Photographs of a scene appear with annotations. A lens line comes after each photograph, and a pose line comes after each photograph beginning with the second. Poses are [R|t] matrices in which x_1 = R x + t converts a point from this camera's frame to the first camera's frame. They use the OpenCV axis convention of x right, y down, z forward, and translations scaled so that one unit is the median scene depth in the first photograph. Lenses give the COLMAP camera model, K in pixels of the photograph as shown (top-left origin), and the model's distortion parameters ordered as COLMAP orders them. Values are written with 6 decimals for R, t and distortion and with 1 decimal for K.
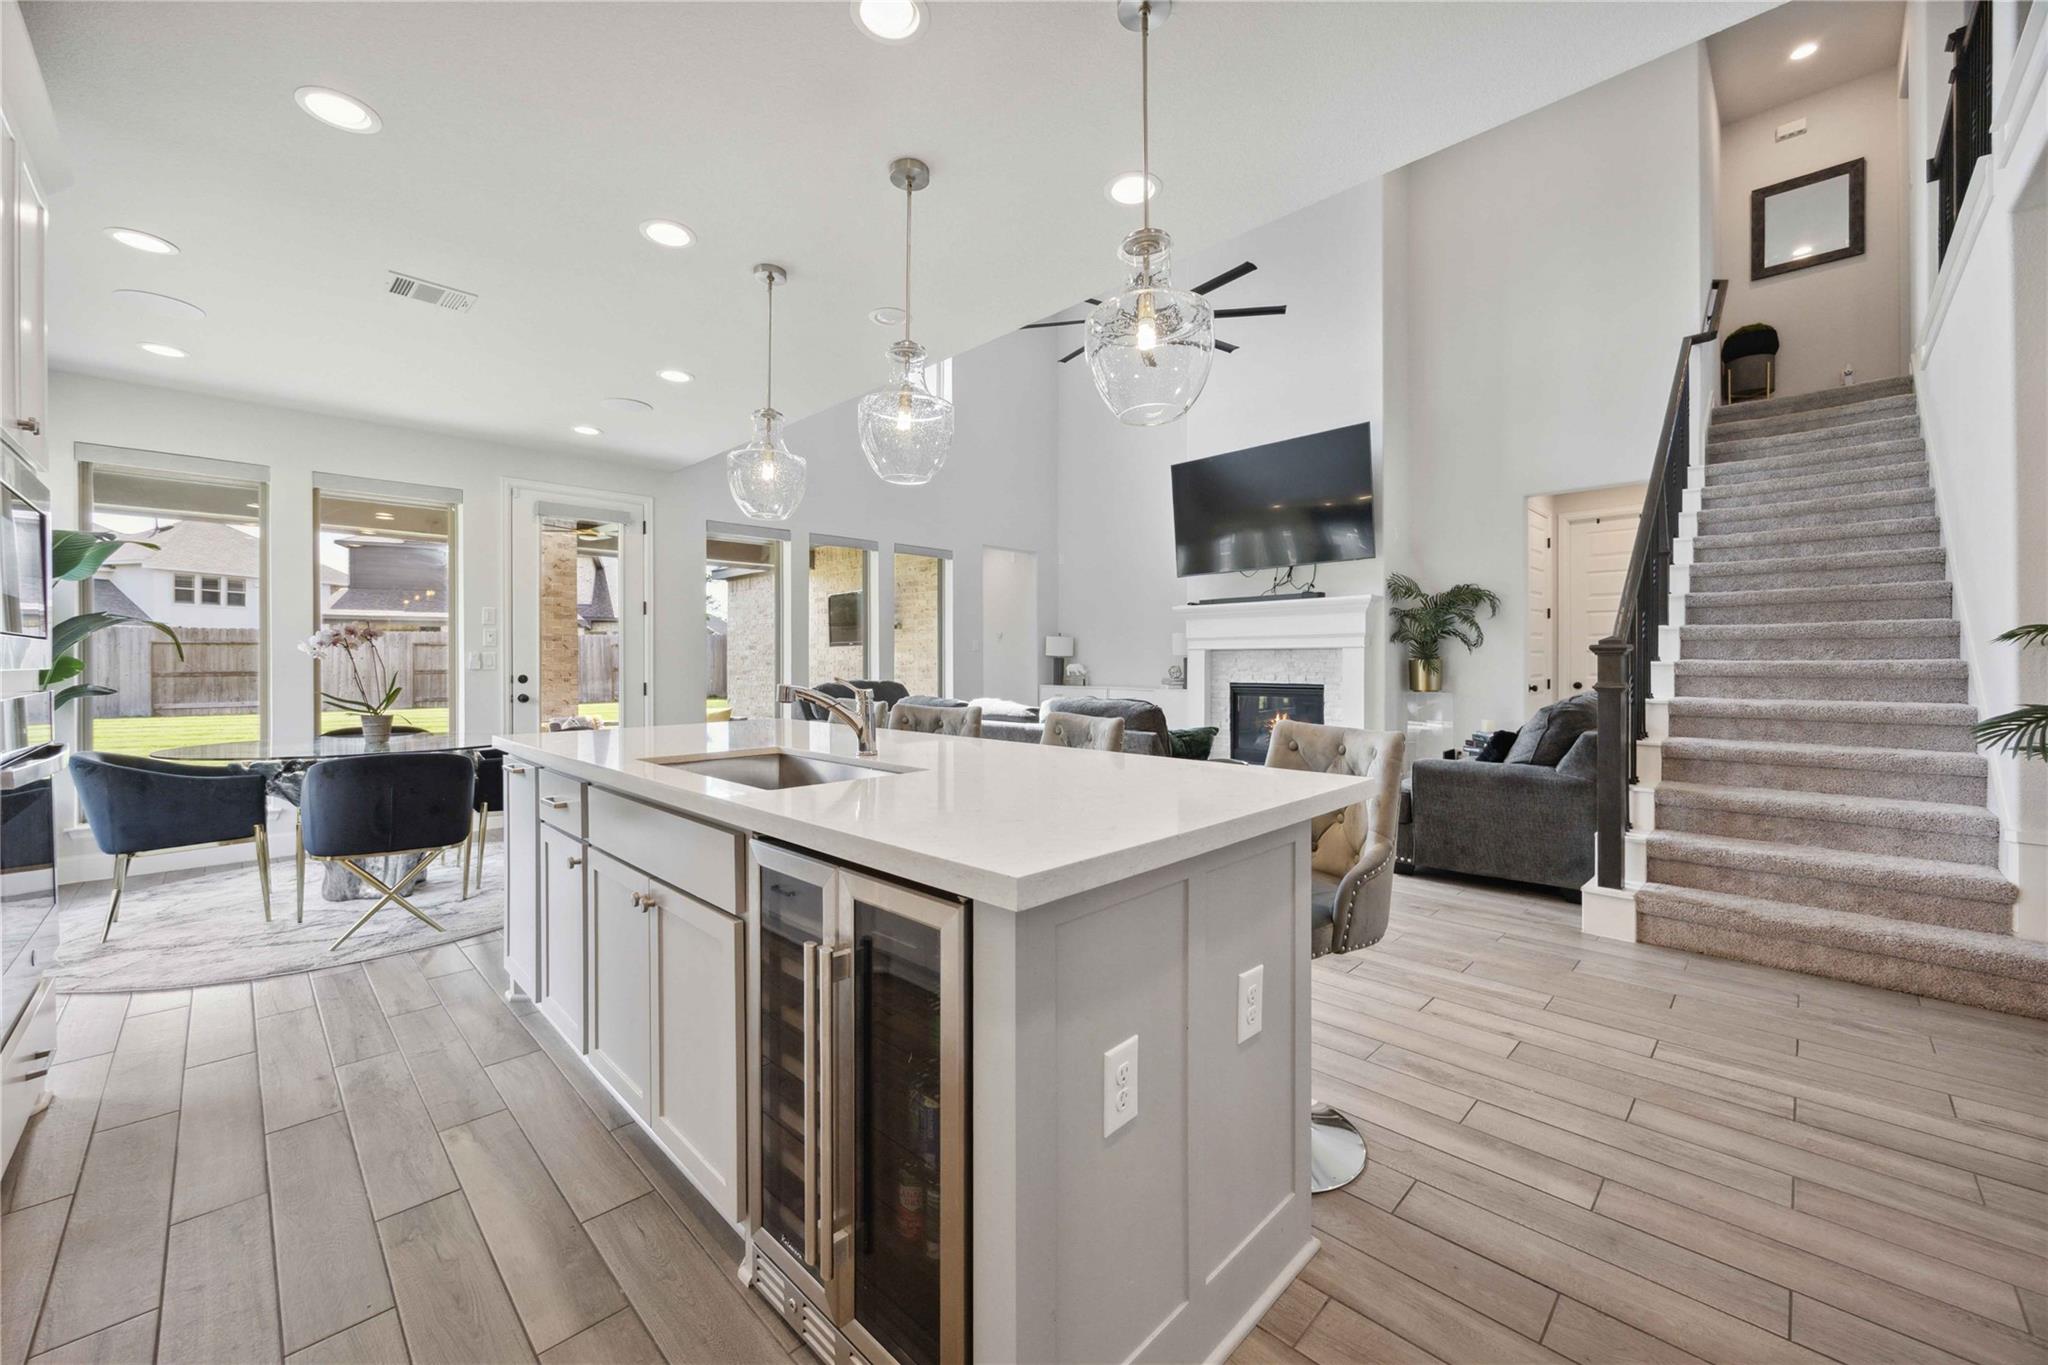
lens RADIAL K [[793.3, 0, 1029.6], [0, 793.3, 665.0], [0, 0, 1]] dist [0.002070, -0.000722]
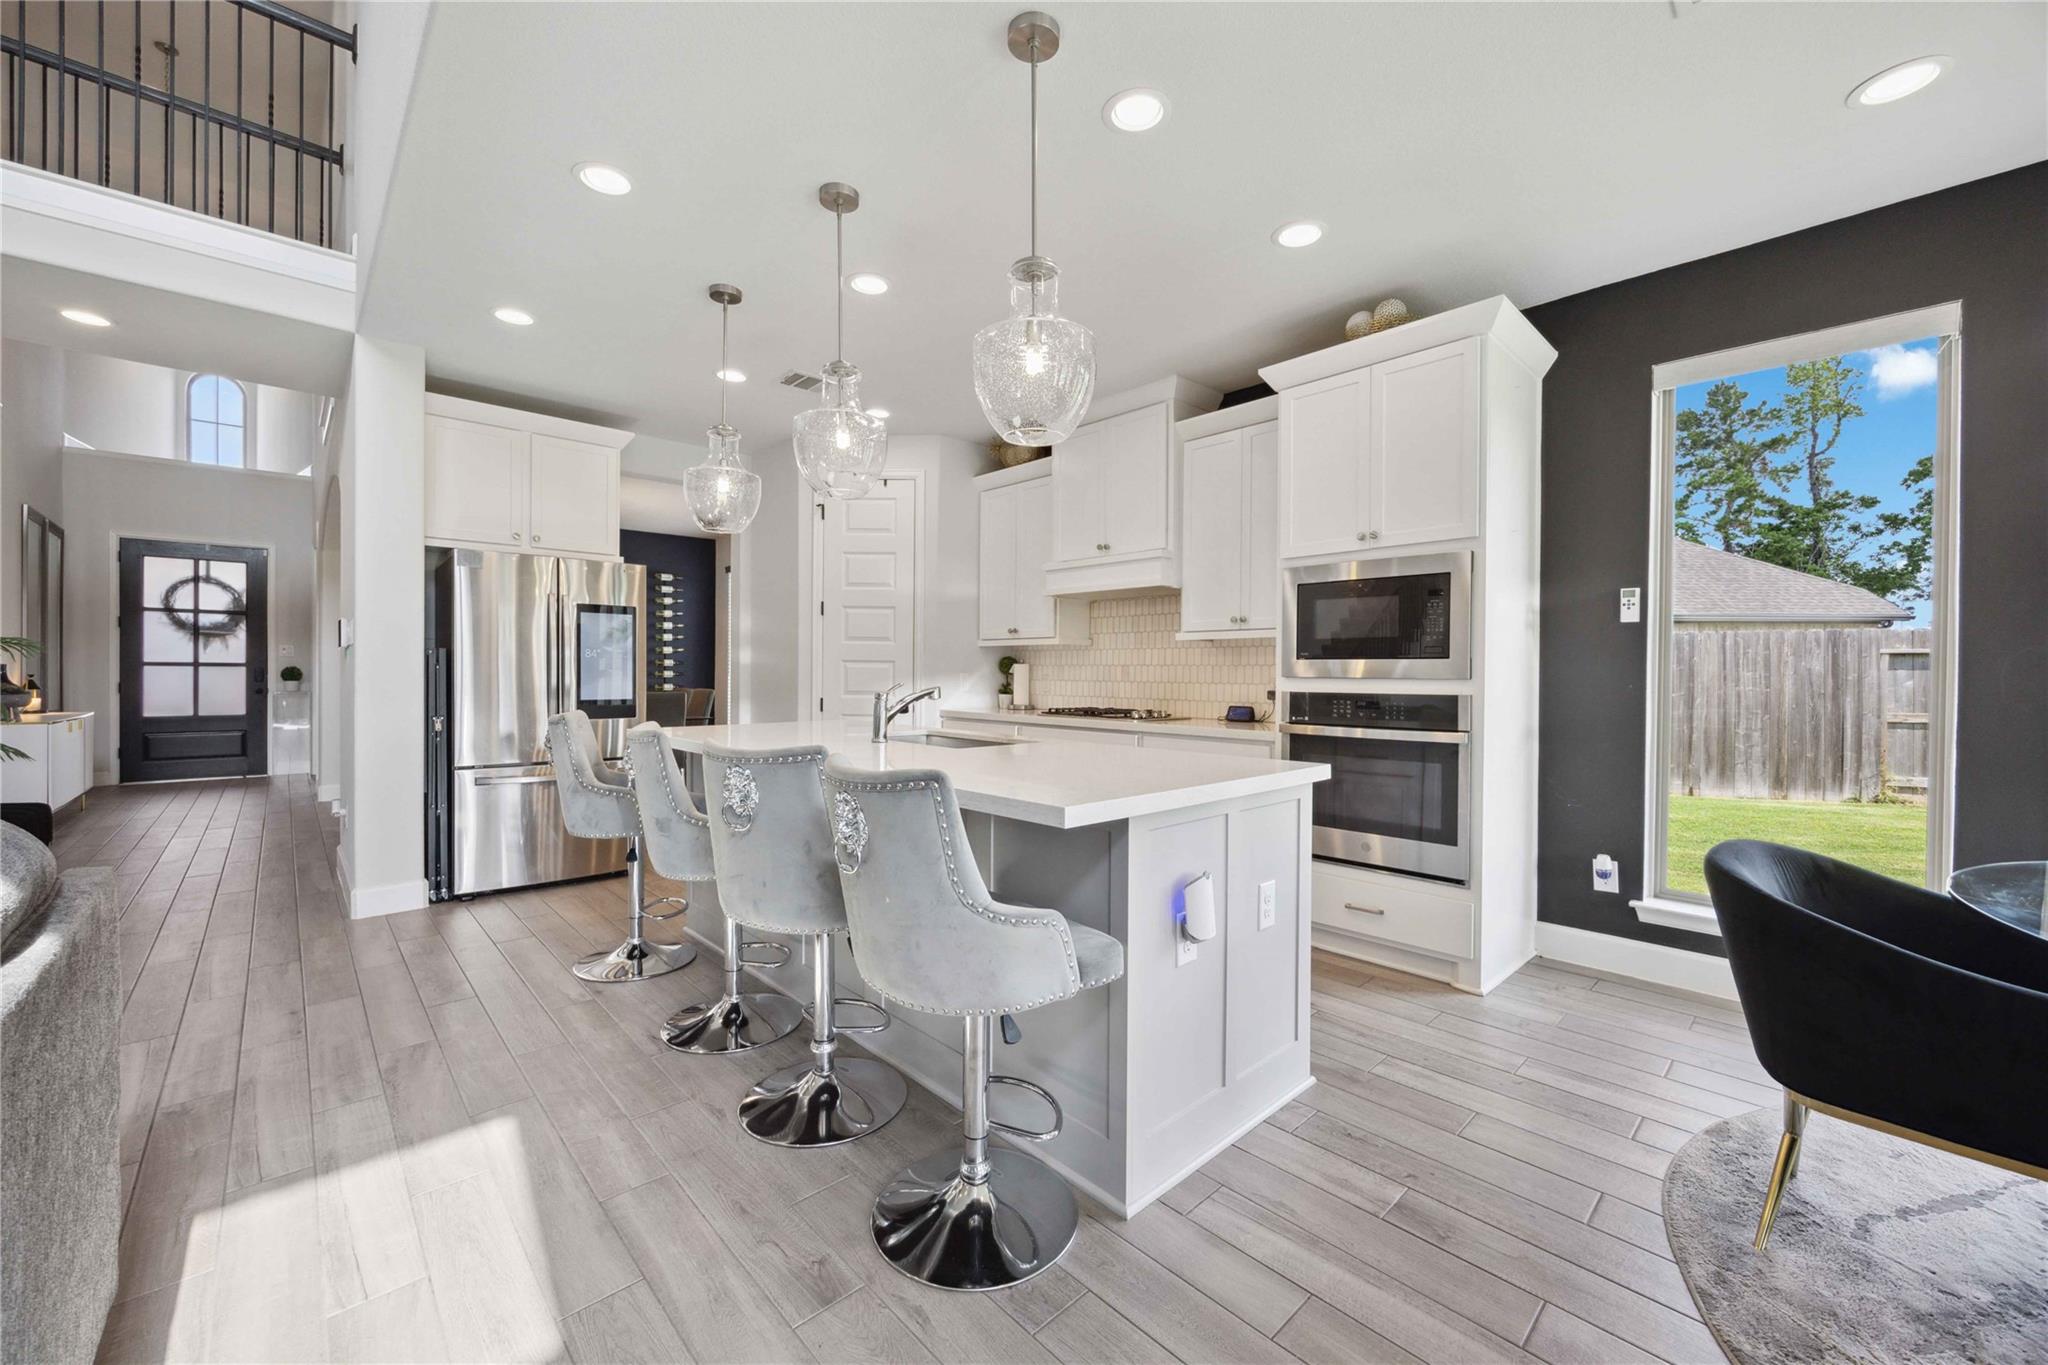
lens RADIAL K [[793.3, 0, 1005.3], [0, 793.3, 677.8], [0, 0, 1]] dist [0.002070, -0.000722]
pose [[-0.998190, -0.006609, 0.059774, -0.165350], [-0.005919, 0.999914, 0.011714, -0.005152], [-0.059846, 0.011339, -0.998143, 0.773045]]
